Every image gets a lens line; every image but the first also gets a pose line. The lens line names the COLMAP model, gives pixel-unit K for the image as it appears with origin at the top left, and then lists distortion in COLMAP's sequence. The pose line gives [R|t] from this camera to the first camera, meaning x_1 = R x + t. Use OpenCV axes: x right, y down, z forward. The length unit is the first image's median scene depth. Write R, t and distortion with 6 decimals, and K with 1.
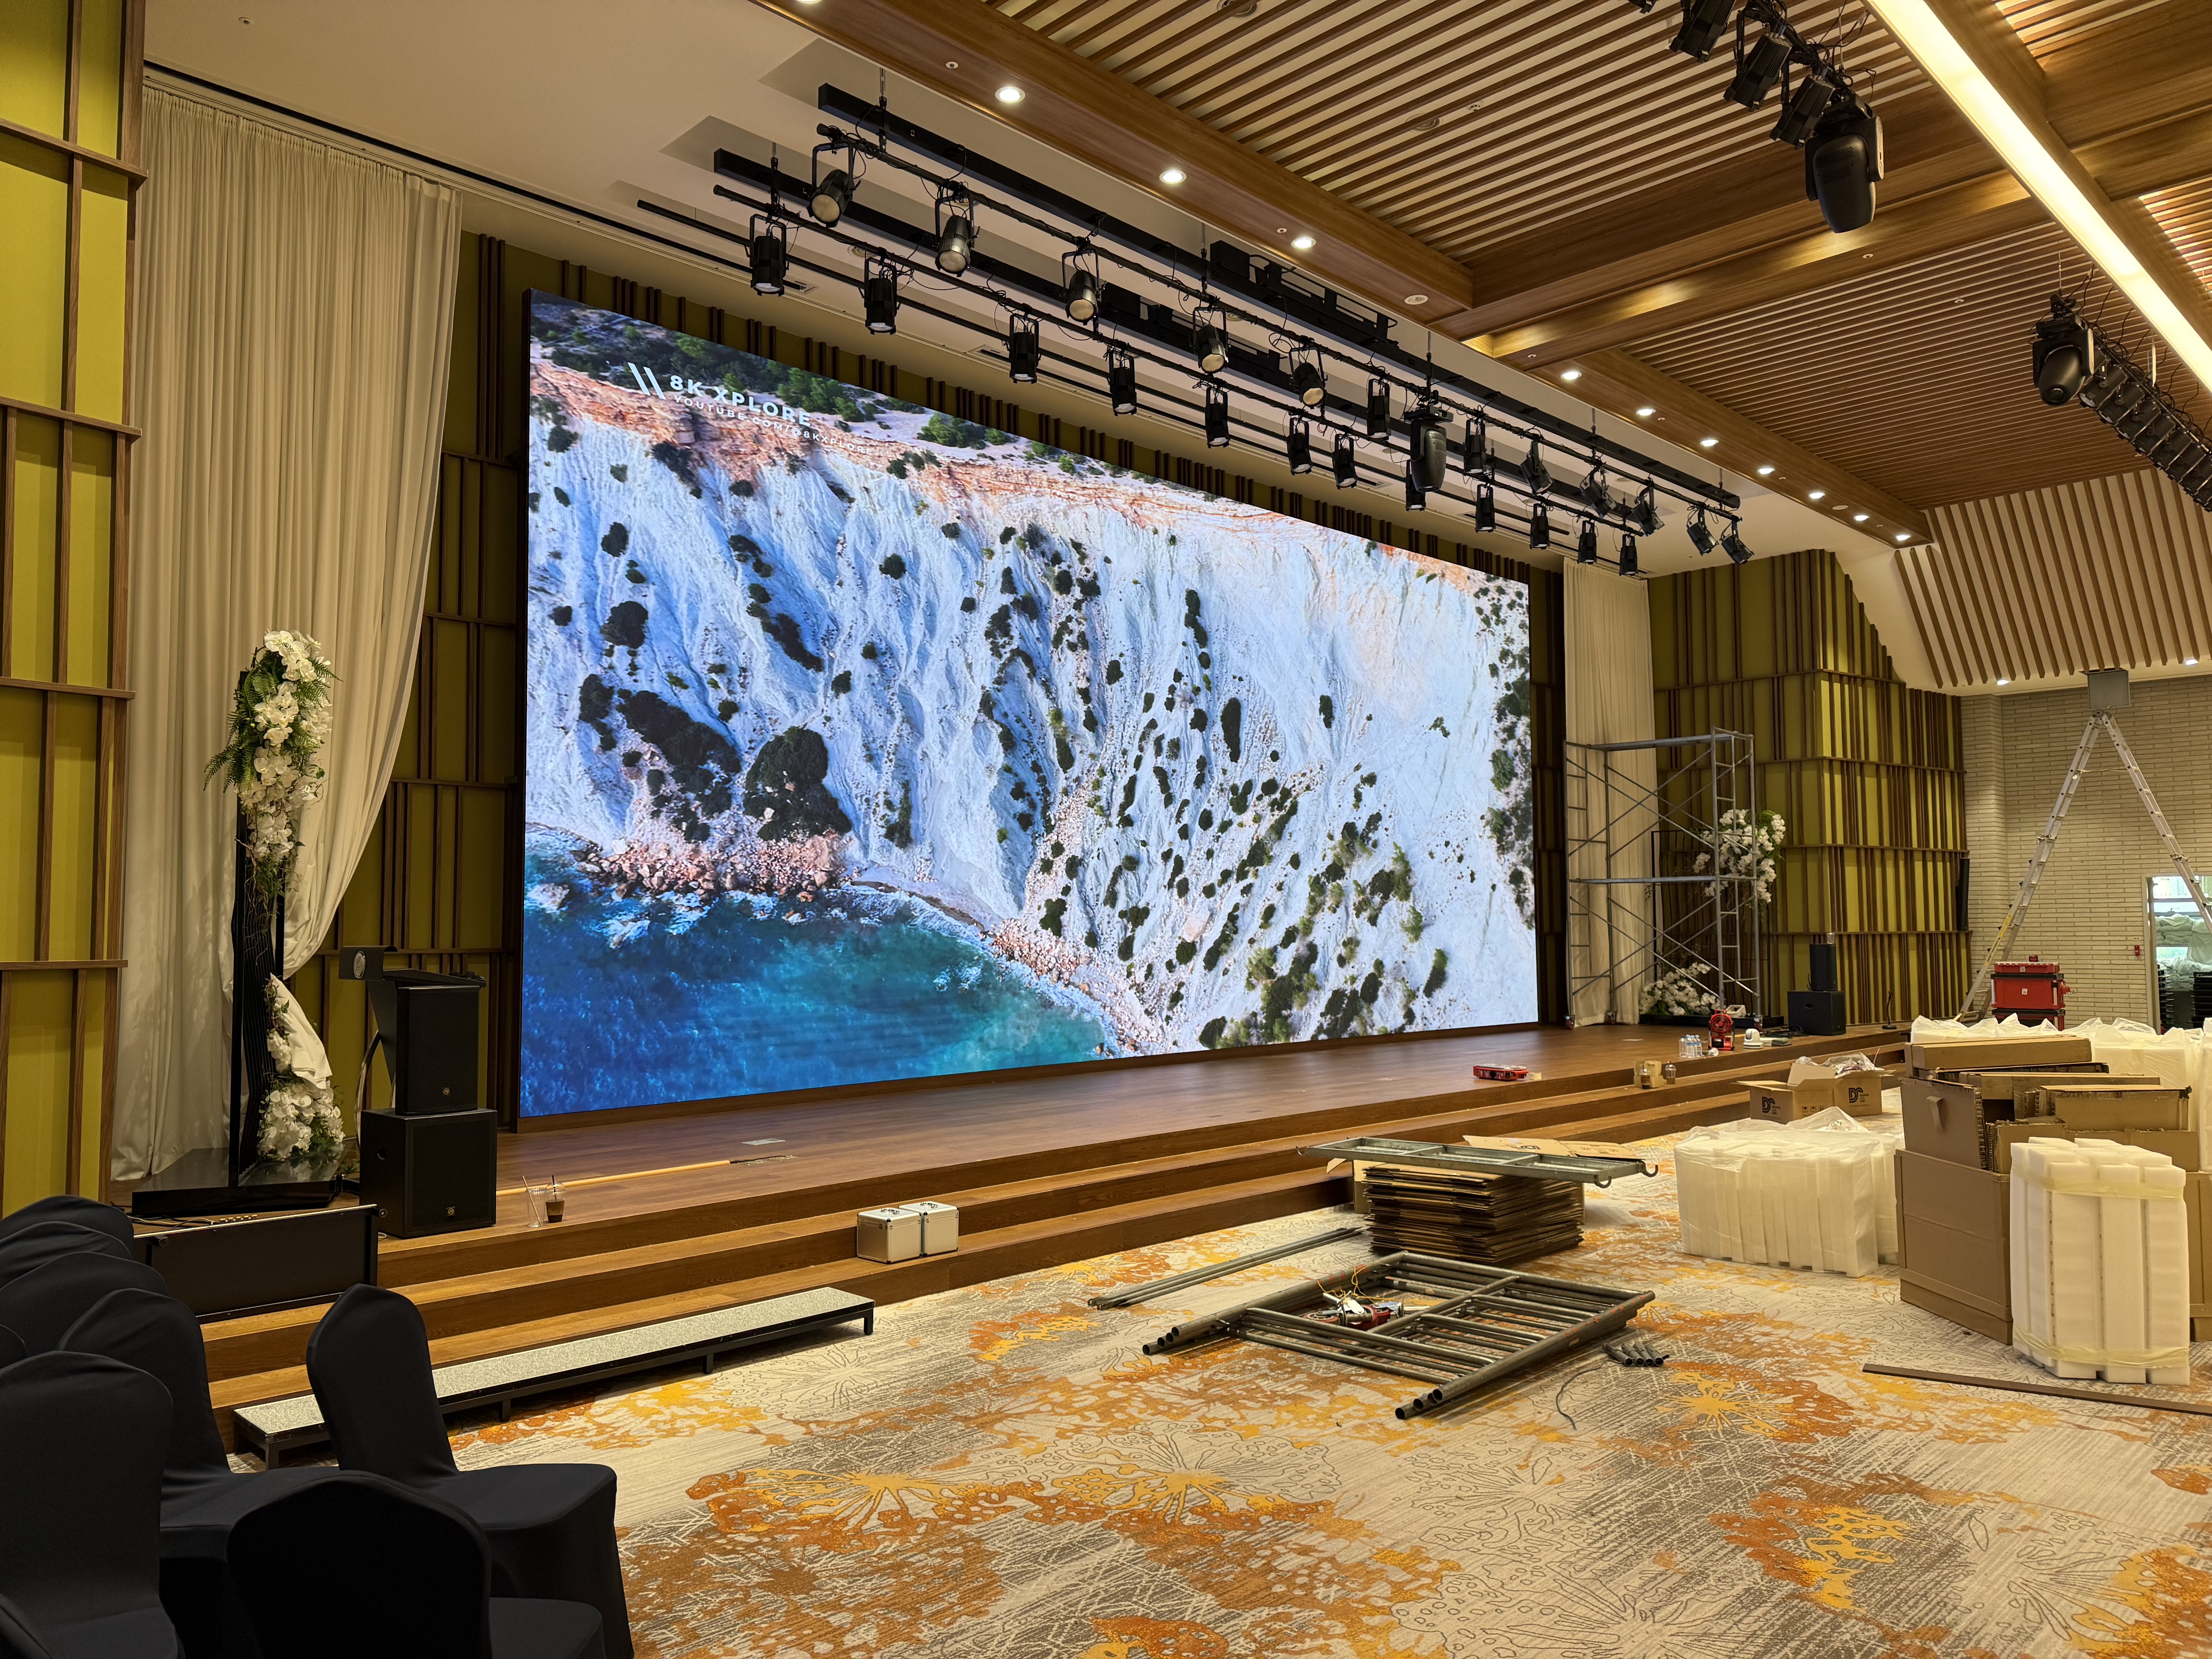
lens RADIAL K [[1540.5, 0, 1111.2], [0, 1540.5, 827.1], [0, 0, 1]] dist [0.027839, -0.028457]
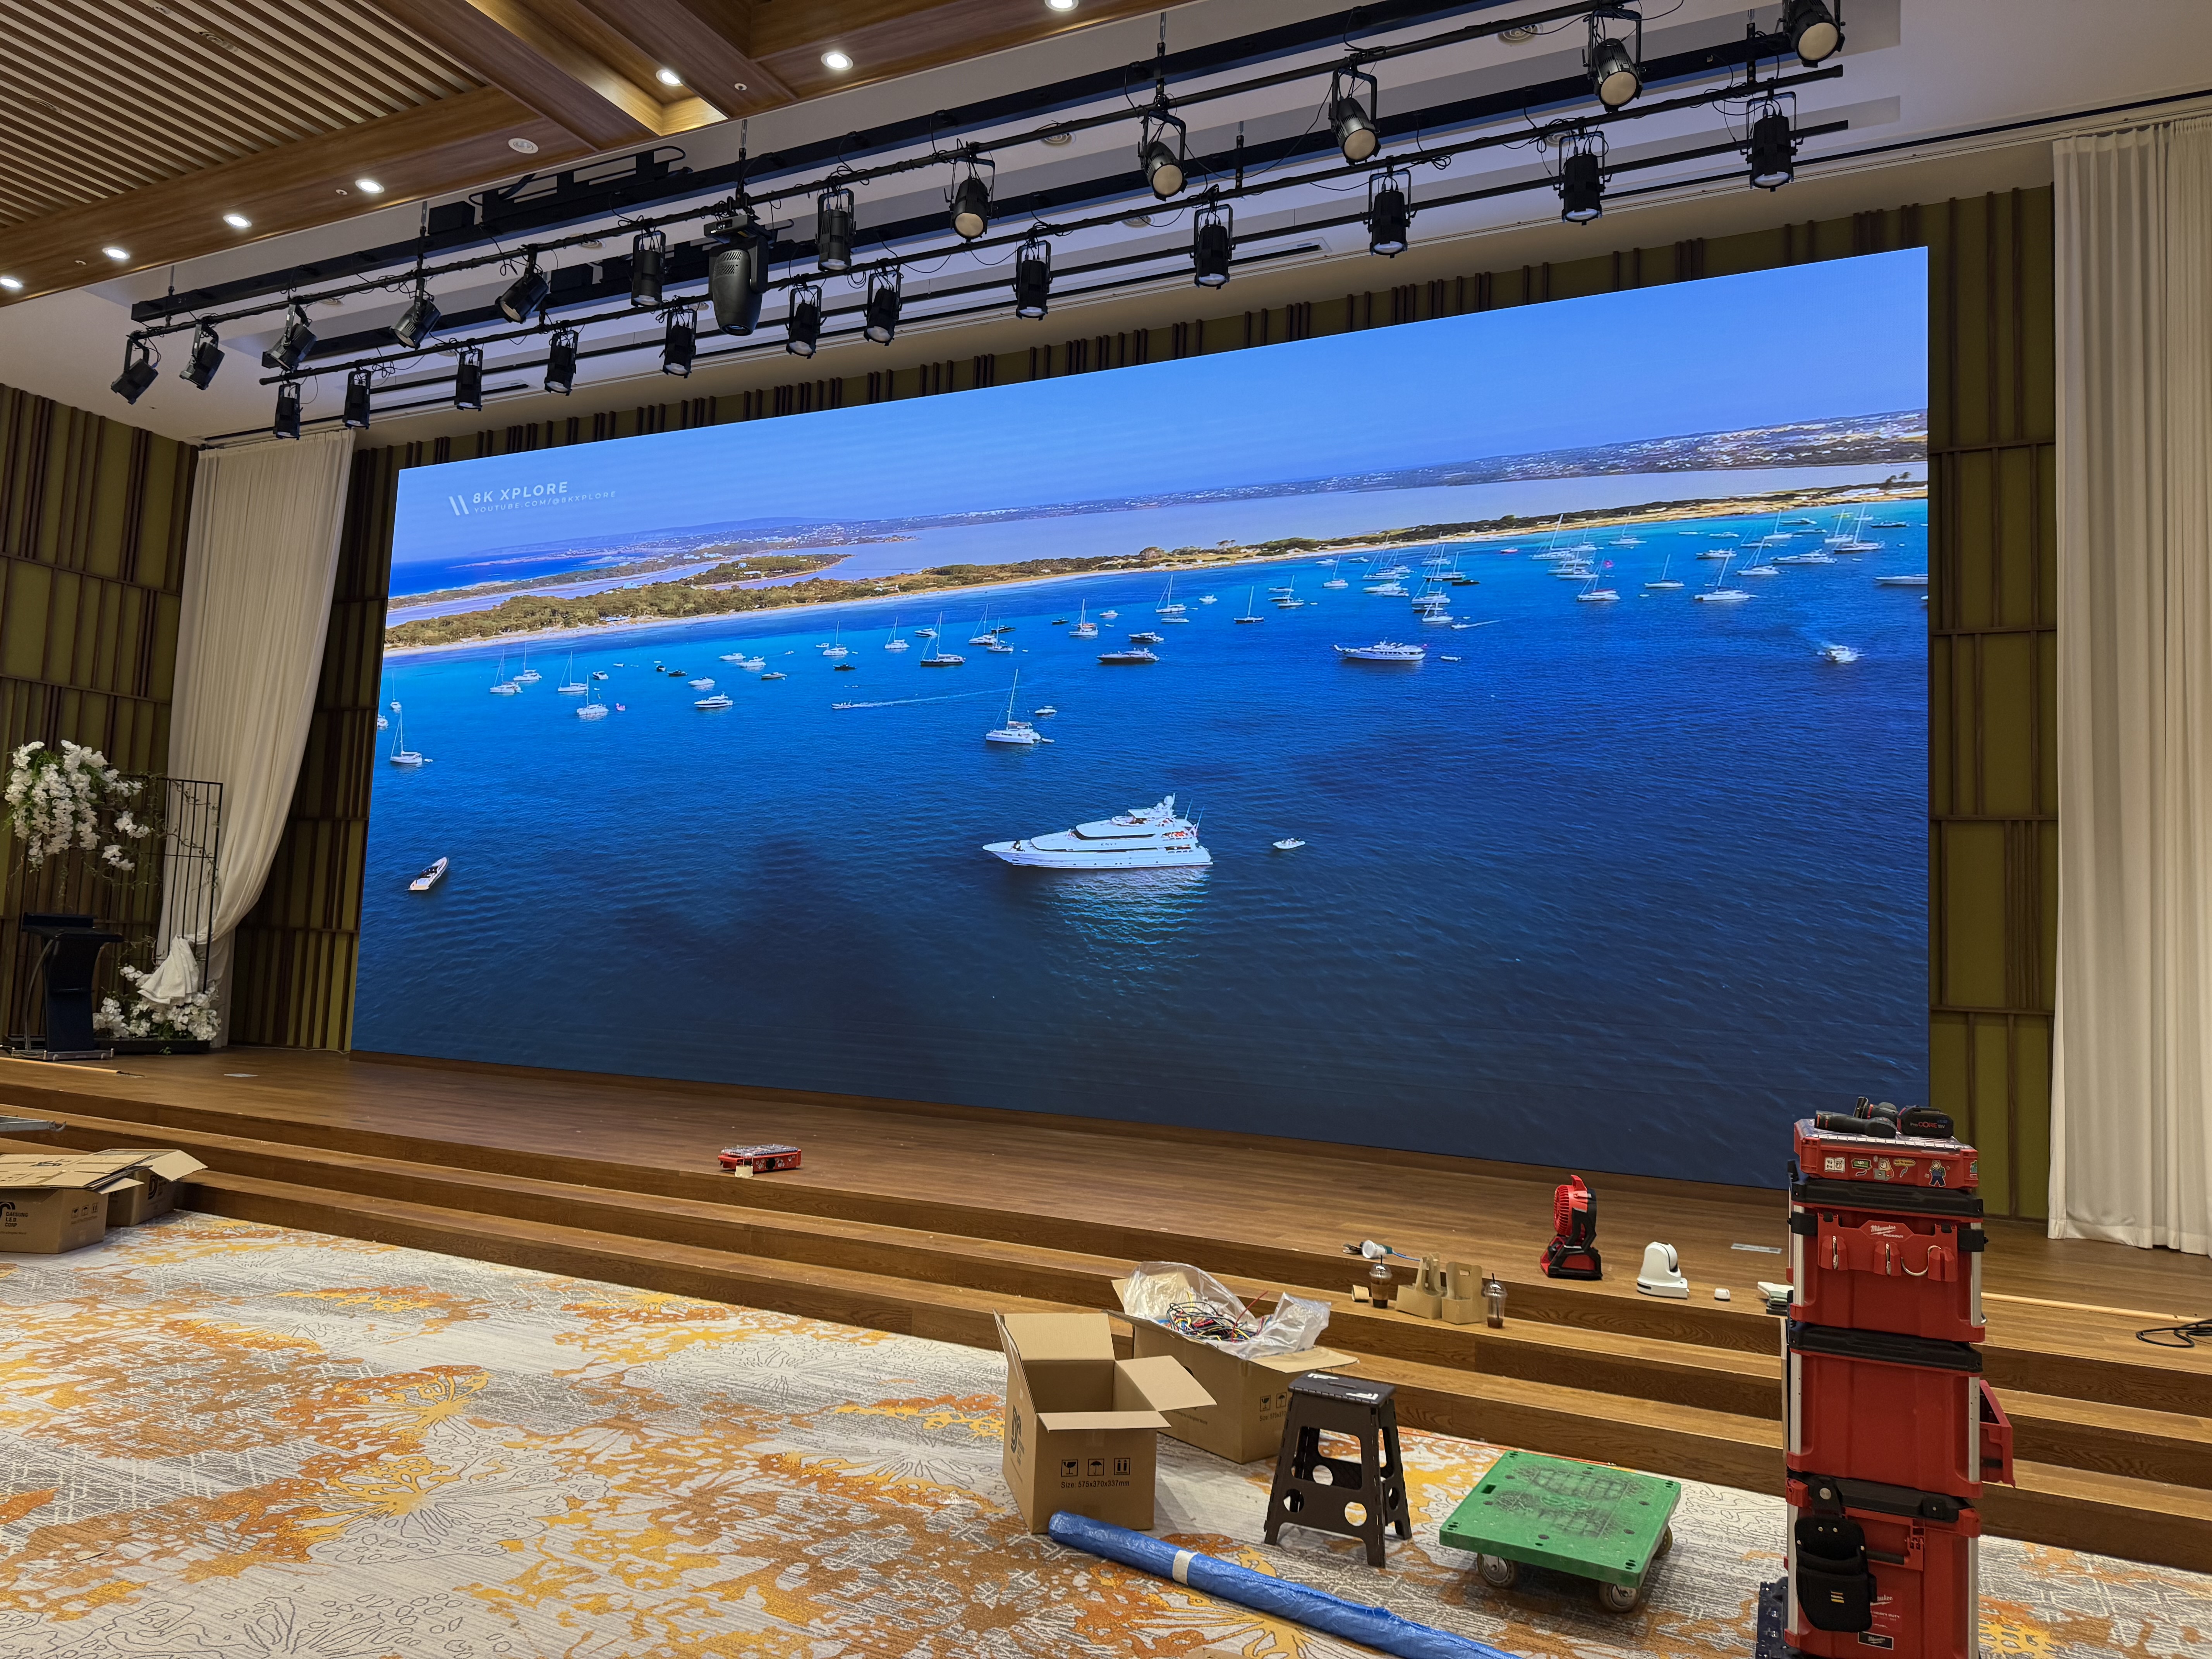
lens RADIAL K [[1549.3, 0, 1099.3], [0, 1549.3, 814.8], [0, 0, 1]] dist [0.009048, -0.003292]
pose [[0.304019, -0.064541, -0.950477, 0.937498], [0.013144, 0.997892, -0.063556, 0.058343], [0.952575, 0.006829, 0.304226, 0.941243]]
